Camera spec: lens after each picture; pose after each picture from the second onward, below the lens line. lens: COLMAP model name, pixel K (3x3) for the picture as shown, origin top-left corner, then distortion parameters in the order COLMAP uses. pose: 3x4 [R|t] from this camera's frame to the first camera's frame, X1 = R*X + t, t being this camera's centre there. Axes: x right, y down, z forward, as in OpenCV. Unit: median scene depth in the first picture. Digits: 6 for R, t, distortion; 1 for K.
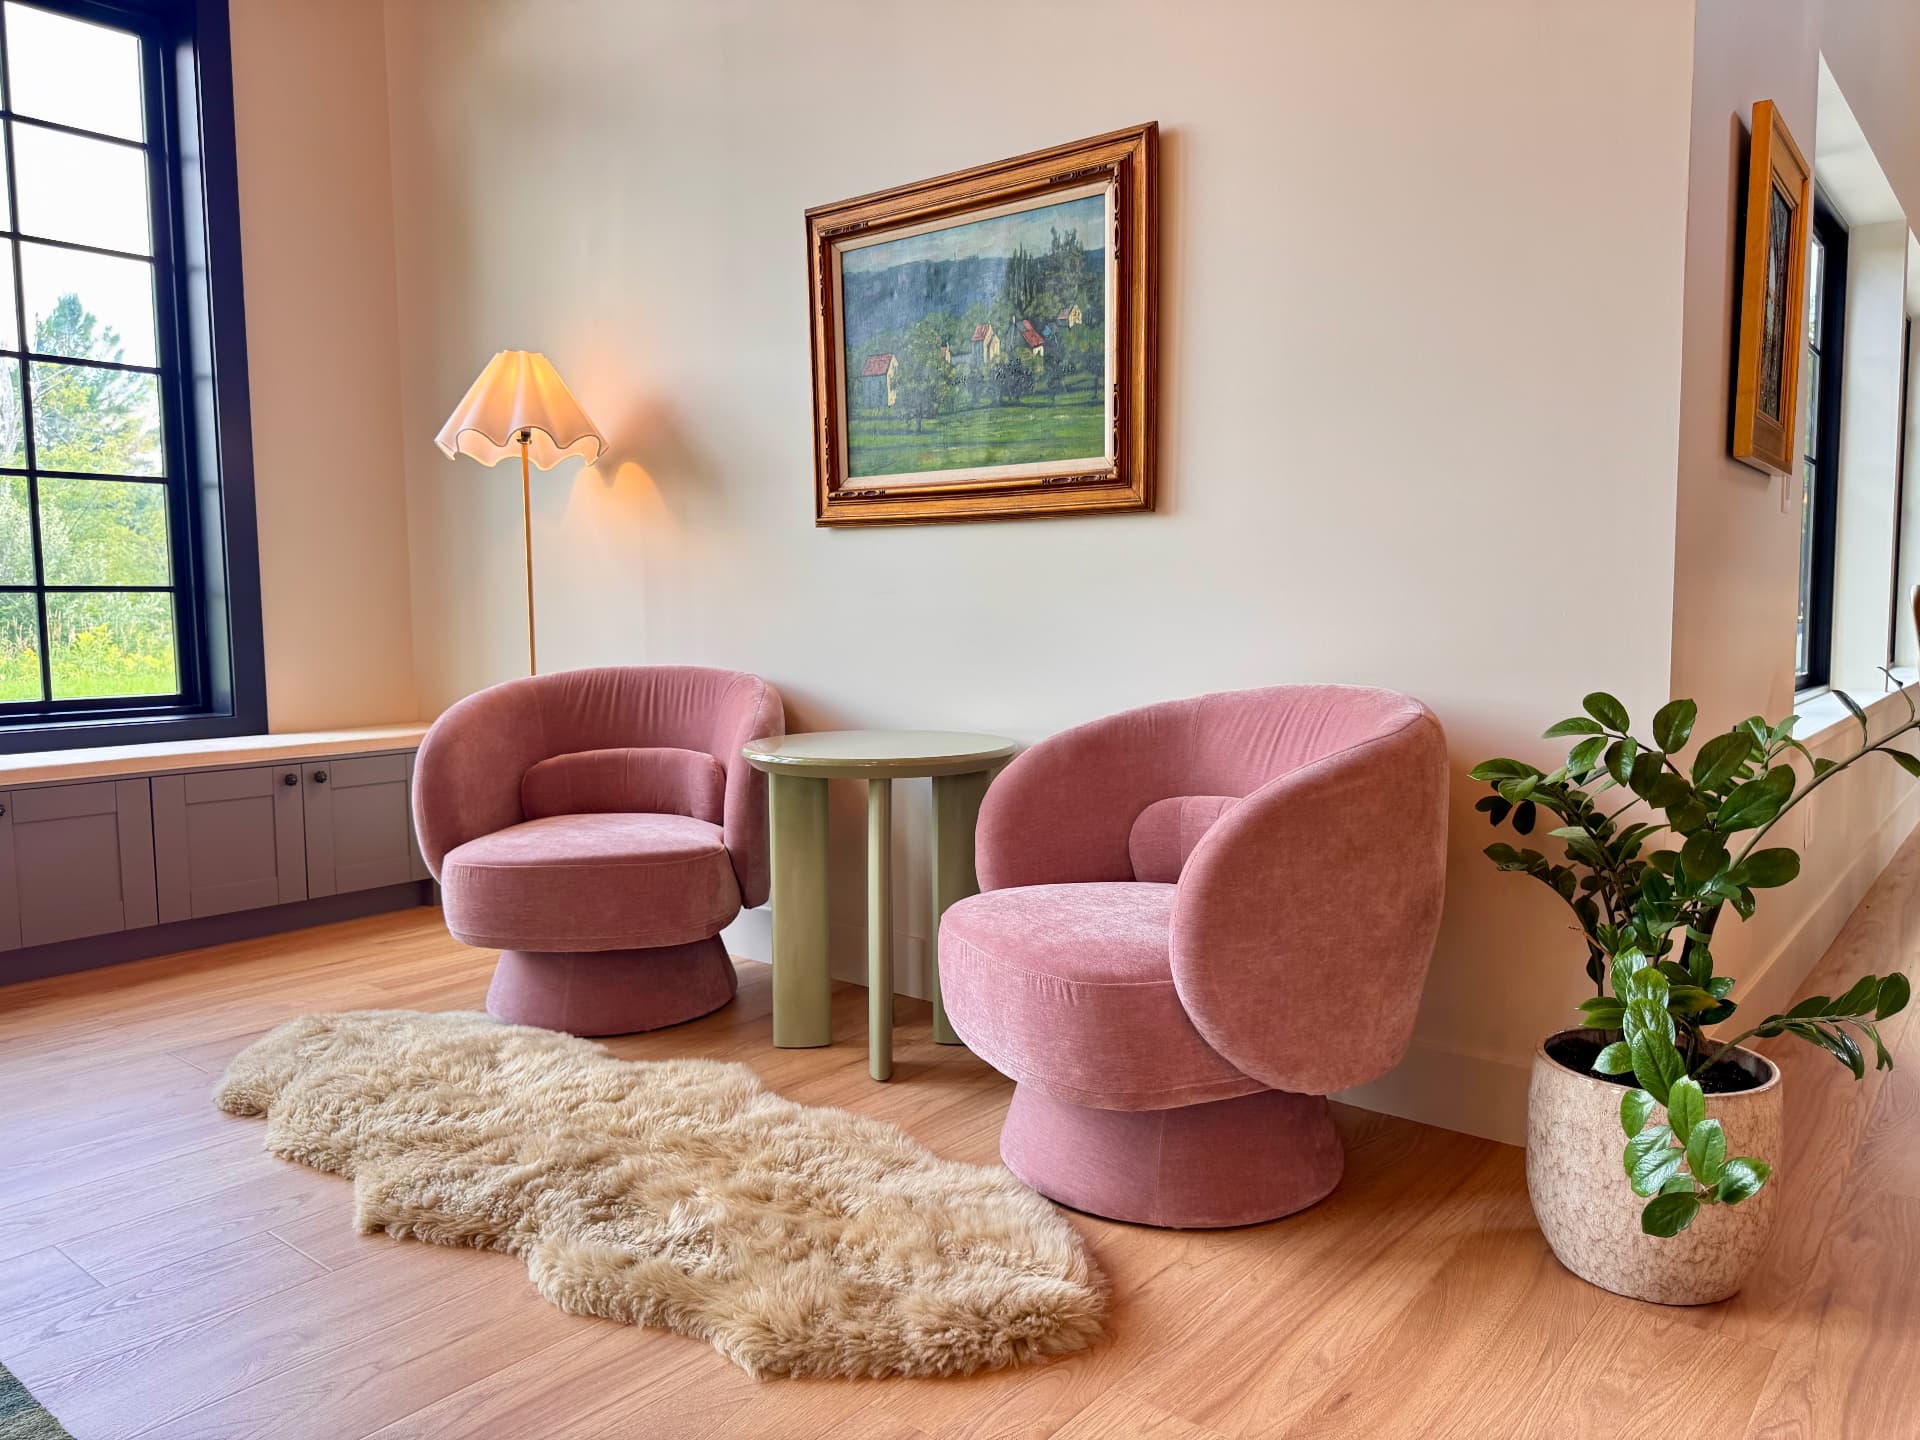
lens RADIAL K [[1347.4, 0, 960.0], [0, 1347.4, 720.0], [0, 0, 1]] dist [0.075258, -0.112617]
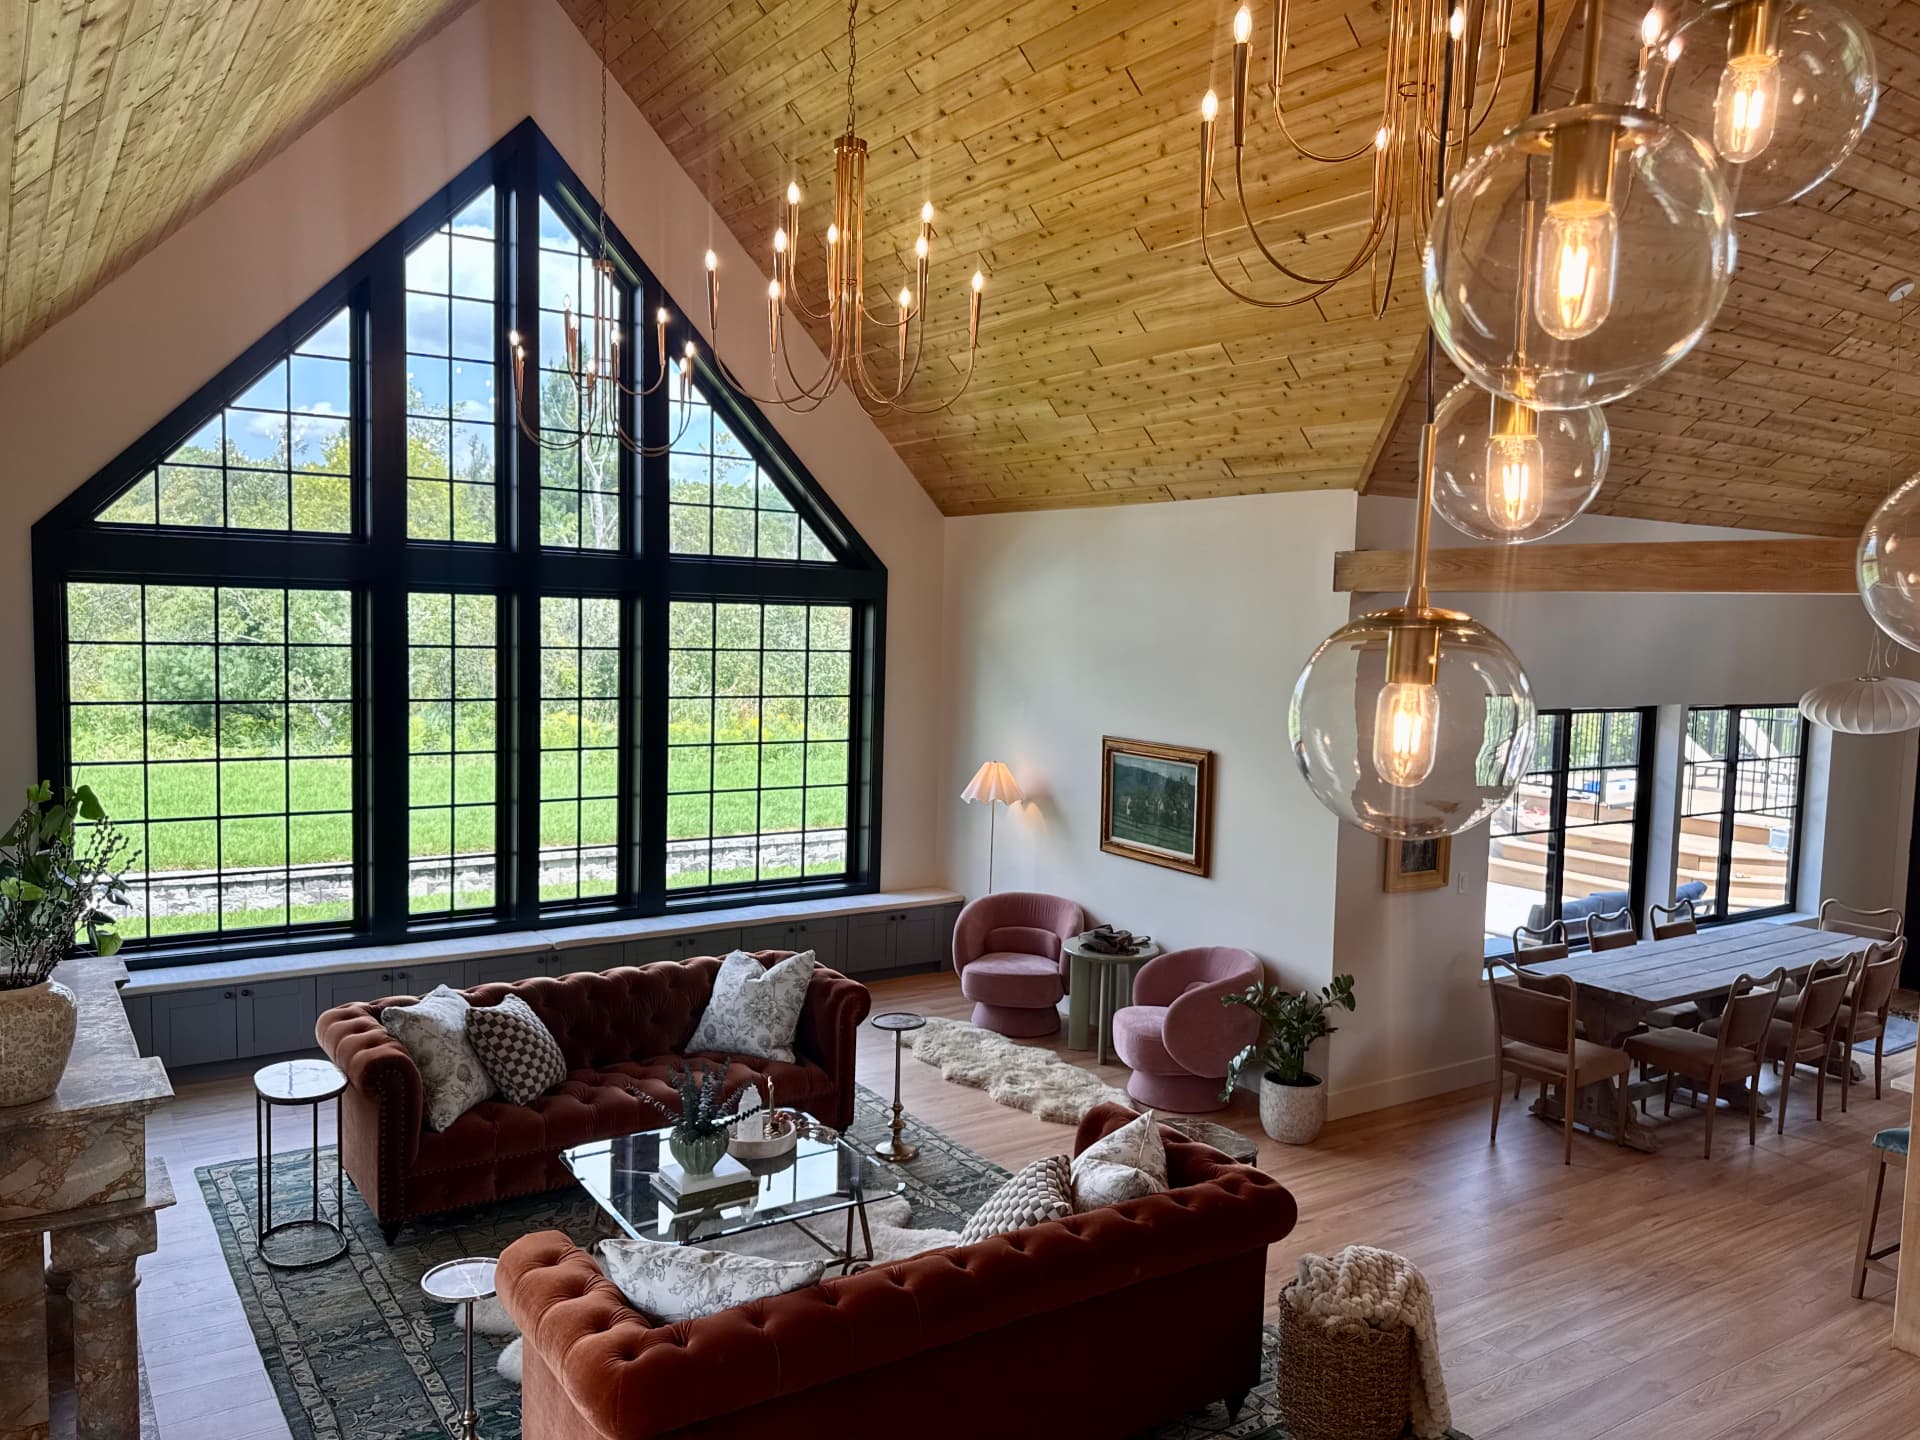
lens RADIAL K [[1453.9, 0, 960.0], [0, 1453.9, 720.0], [0, 0, 1]] dist [0.052379, -0.061613]
pose [[0.954295, 0.058391, -0.293106, 0.522959], [-0.061179, 0.998127, -0.000345, -0.449382], [0.292537, 0.018262, 0.956080, -2.084776]]
